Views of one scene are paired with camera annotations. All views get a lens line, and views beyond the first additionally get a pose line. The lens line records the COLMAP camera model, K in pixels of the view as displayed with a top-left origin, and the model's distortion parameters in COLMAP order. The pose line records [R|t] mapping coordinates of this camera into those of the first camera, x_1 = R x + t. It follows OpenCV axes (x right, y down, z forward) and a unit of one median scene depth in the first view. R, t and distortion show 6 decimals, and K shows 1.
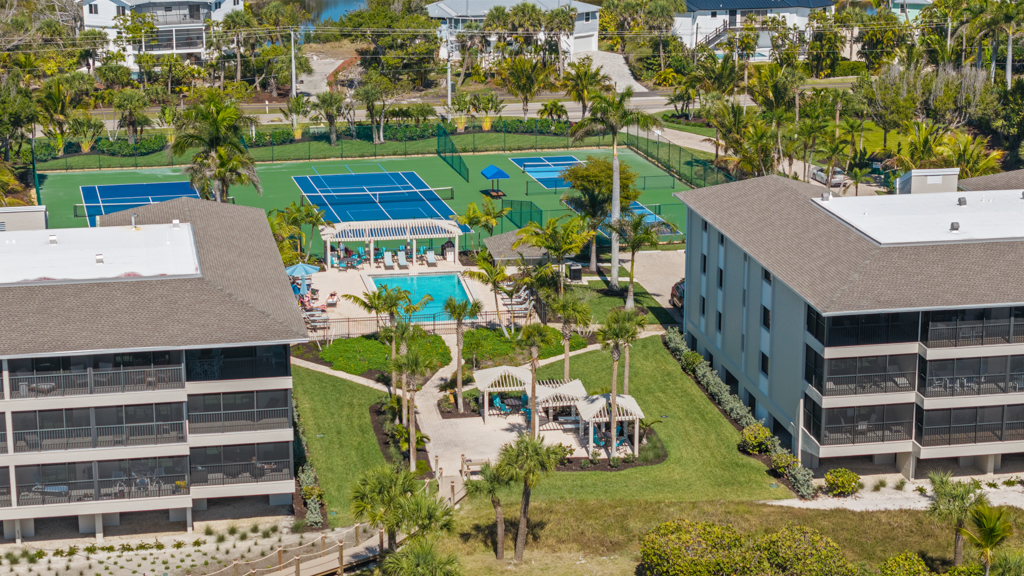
lens RADIAL K [[2043.0, 0, 512.0], [0, 2043.0, 288.0], [0, 0, 1]] dist [-0.049745, 0.141593]
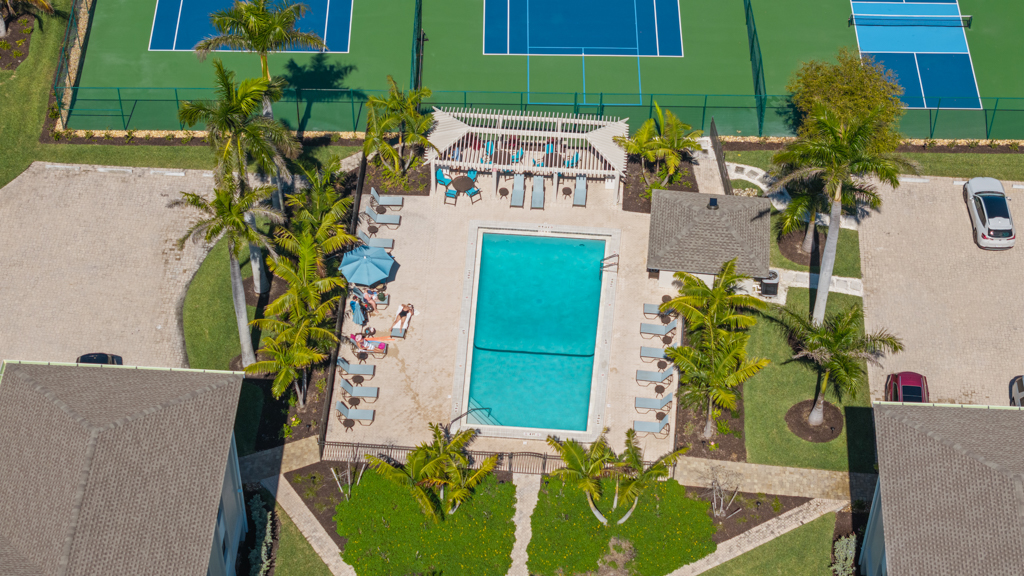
lens RADIAL K [[2043.0, 0, 512.0], [0, 2043.0, 288.0], [0, 0, 1]] dist [-0.049745, 0.141593]
pose [[0.969438, 0.185241, -0.160860, 0.059603], [-0.070536, 0.838434, 0.540420, -0.382470], [0.234979, -0.512557, 0.825876, 0.422276]]
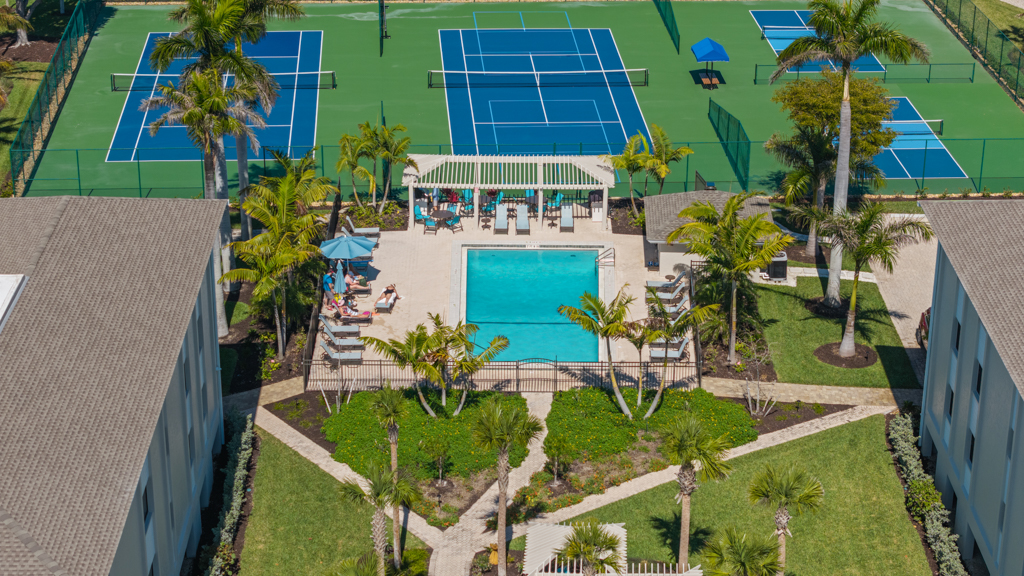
lens RADIAL K [[2043.0, 0, 512.0], [0, 2043.0, 288.0], [0, 0, 1]] dist [-0.049745, 0.141593]
pose [[0.983330, 0.076173, -0.165108, 0.057258], [-0.051183, 0.987262, 0.150647, -0.096056], [0.174480, -0.139685, 0.974702, 0.366495]]
